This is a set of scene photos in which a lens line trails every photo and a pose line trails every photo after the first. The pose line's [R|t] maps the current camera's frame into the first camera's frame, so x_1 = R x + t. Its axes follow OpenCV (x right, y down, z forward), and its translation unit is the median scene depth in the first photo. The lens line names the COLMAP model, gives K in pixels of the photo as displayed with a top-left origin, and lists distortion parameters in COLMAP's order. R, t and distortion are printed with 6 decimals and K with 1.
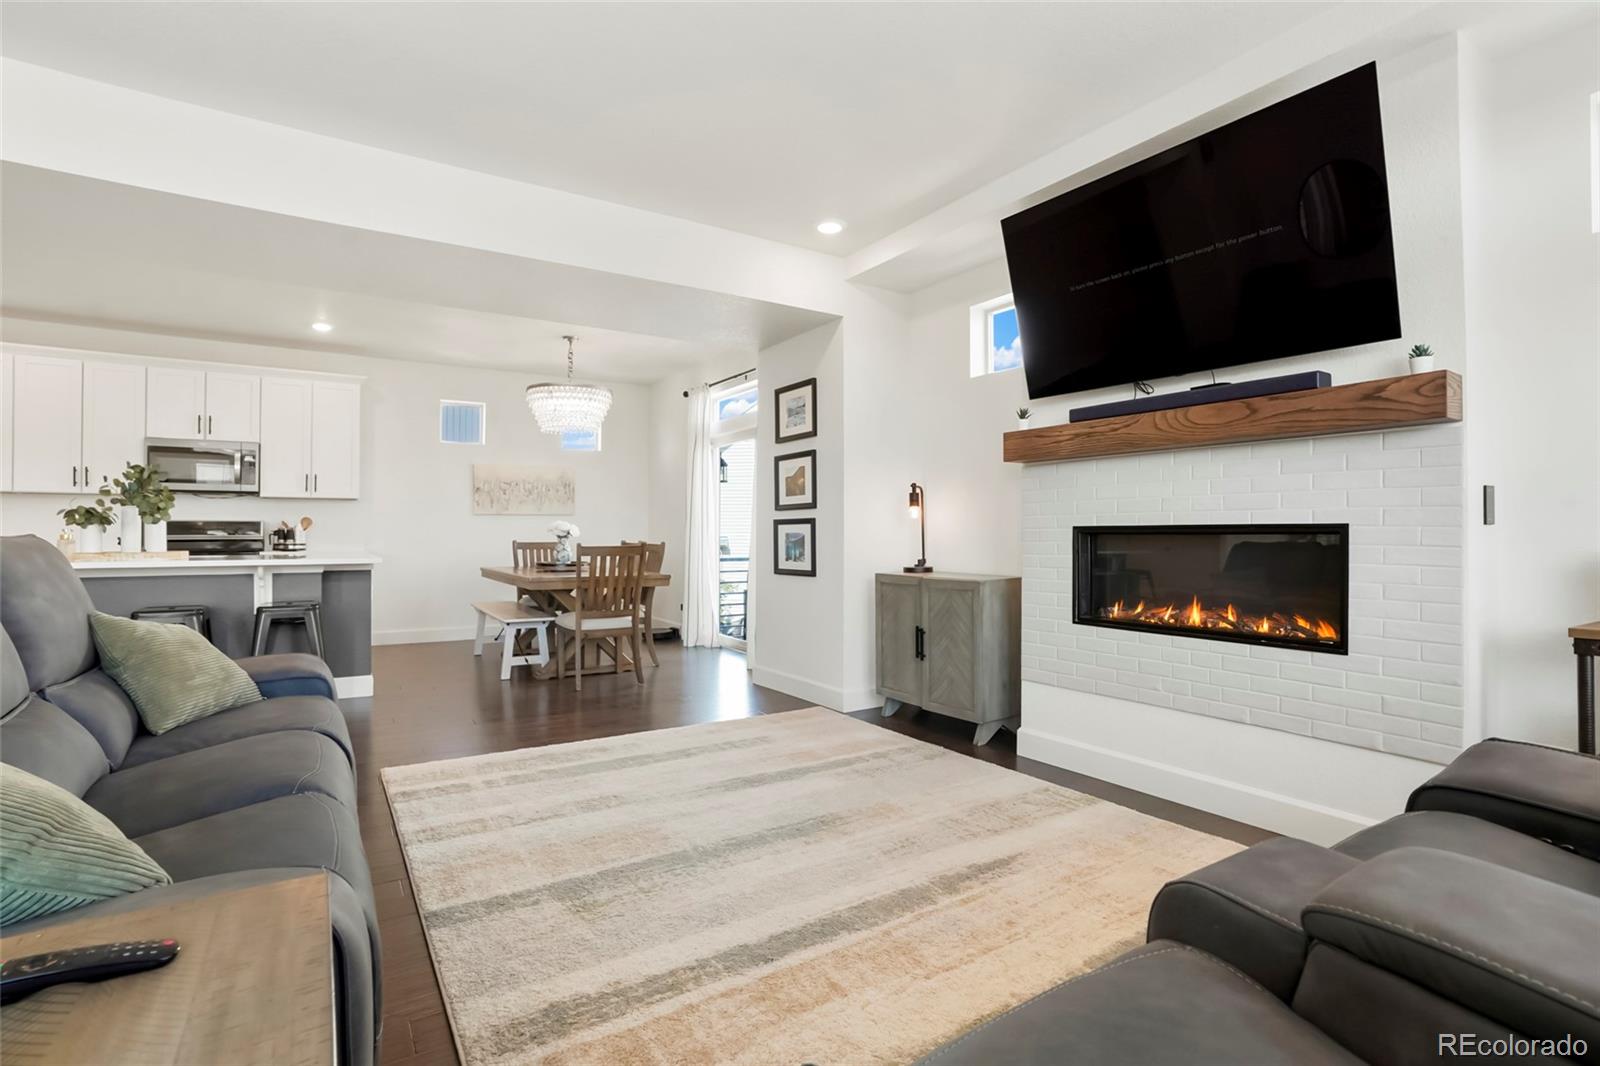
lens RADIAL K [[756.6, 0, 804.4], [0, 756.6, 524.9], [0, 0, 1]] dist [-0.004014, -0.000048]
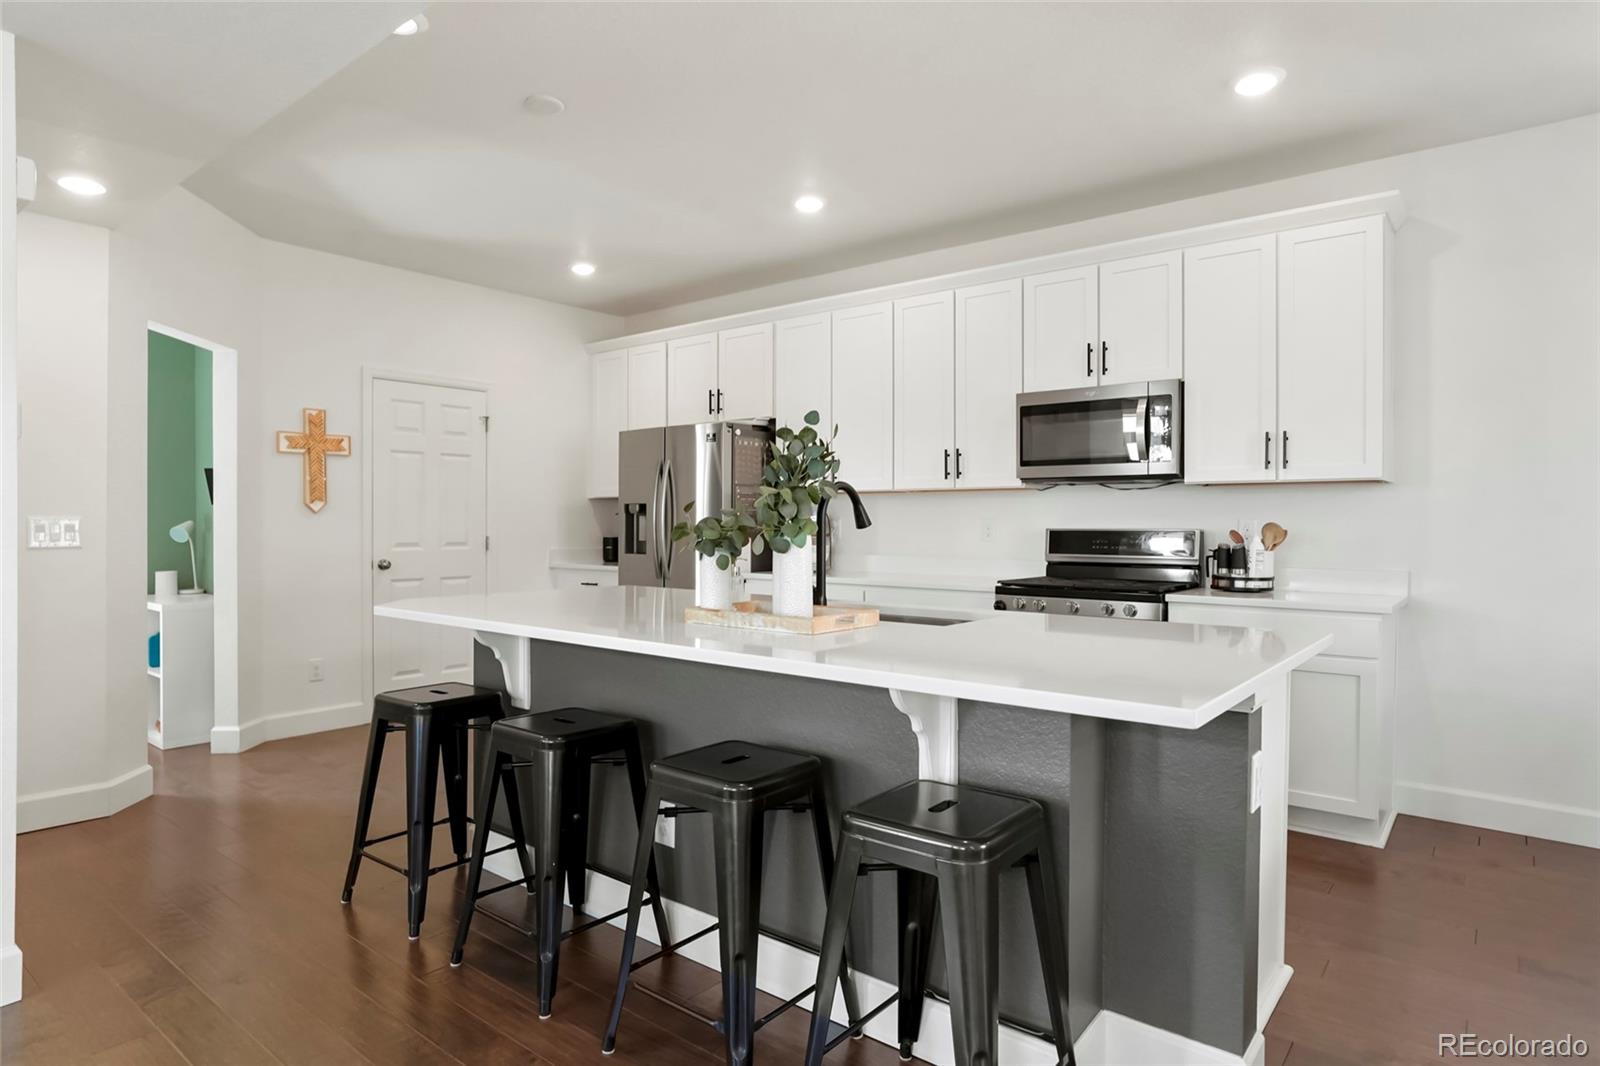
lens RADIAL K [[893.2, 0, 796.7], [0, 893.2, 524.7], [0, 0, 1]] dist [-0.009538, 0.000818]
pose [[0.326811, 0.001555, -0.945088, -0.307754], [0.005394, 0.999979, 0.003511, -0.017230], [0.945074, -0.006245, 0.326796, 0.727320]]
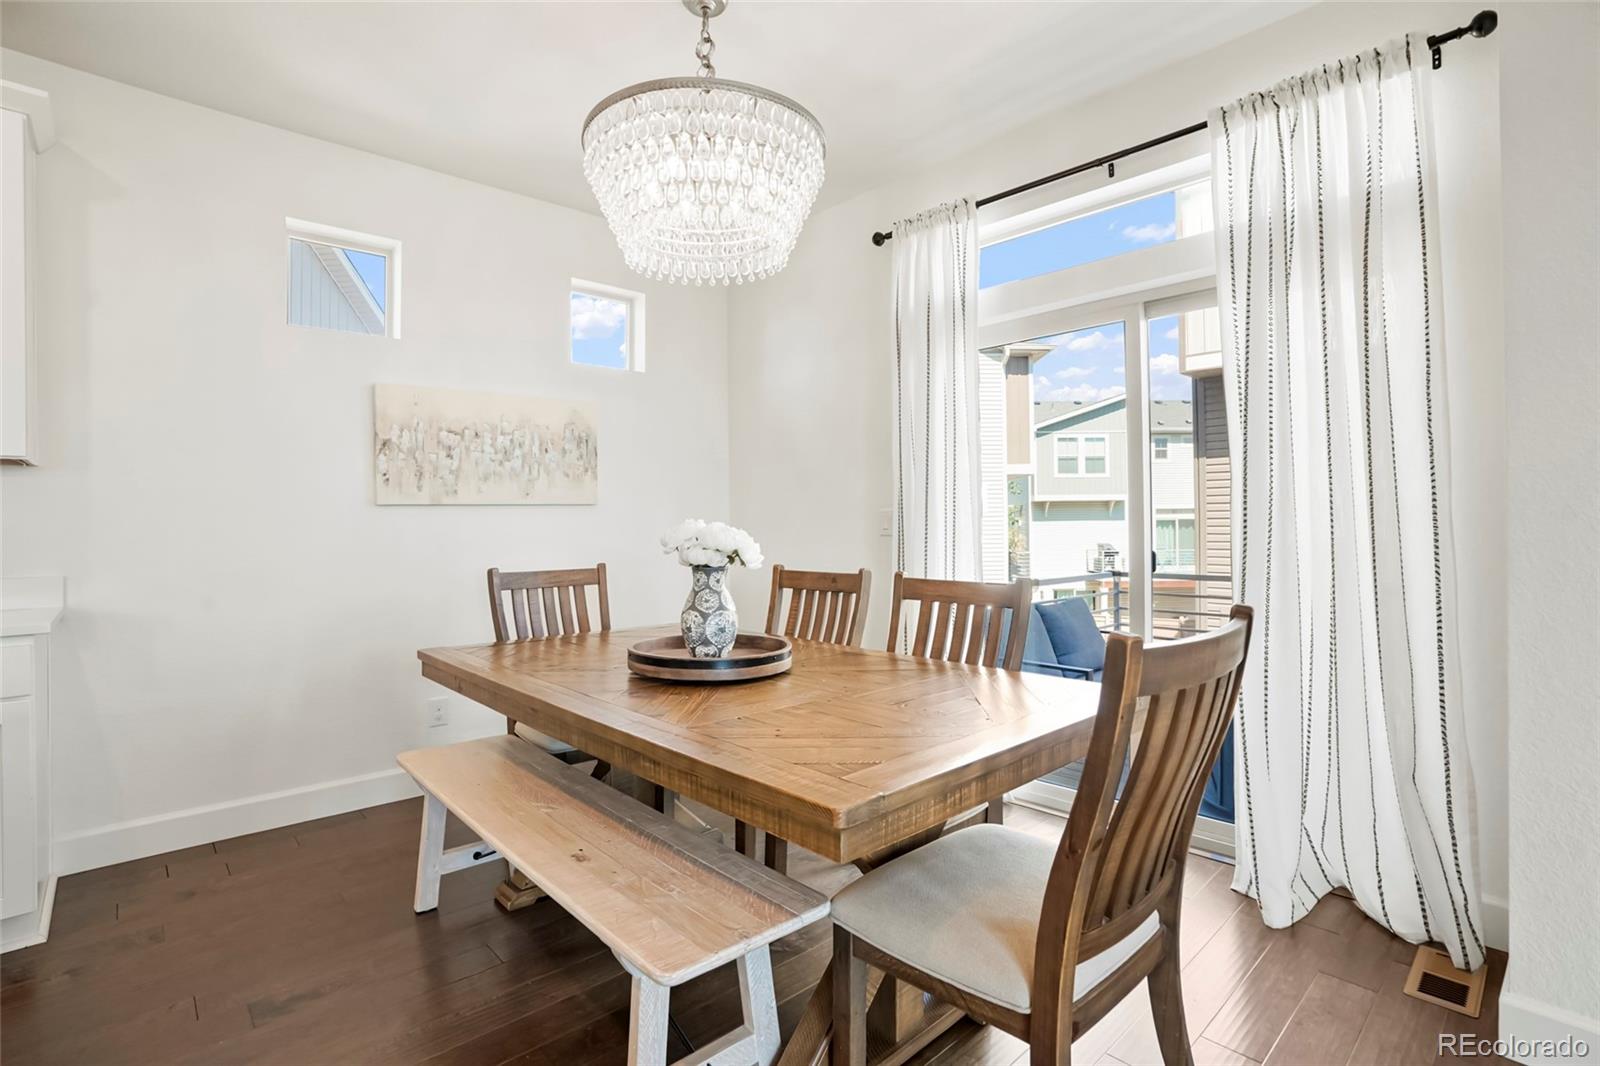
lens RADIAL K [[756.6, 0, 800.9], [0, 756.6, 520.2], [0, 0, 1]] dist [-0.004014, -0.000048]
pose [[0.981684, -0.009643, 0.190274, -0.442891], [0.008171, 0.999930, 0.008520, -0.011214], [-0.190343, -0.006809, 0.981694, 0.851665]]
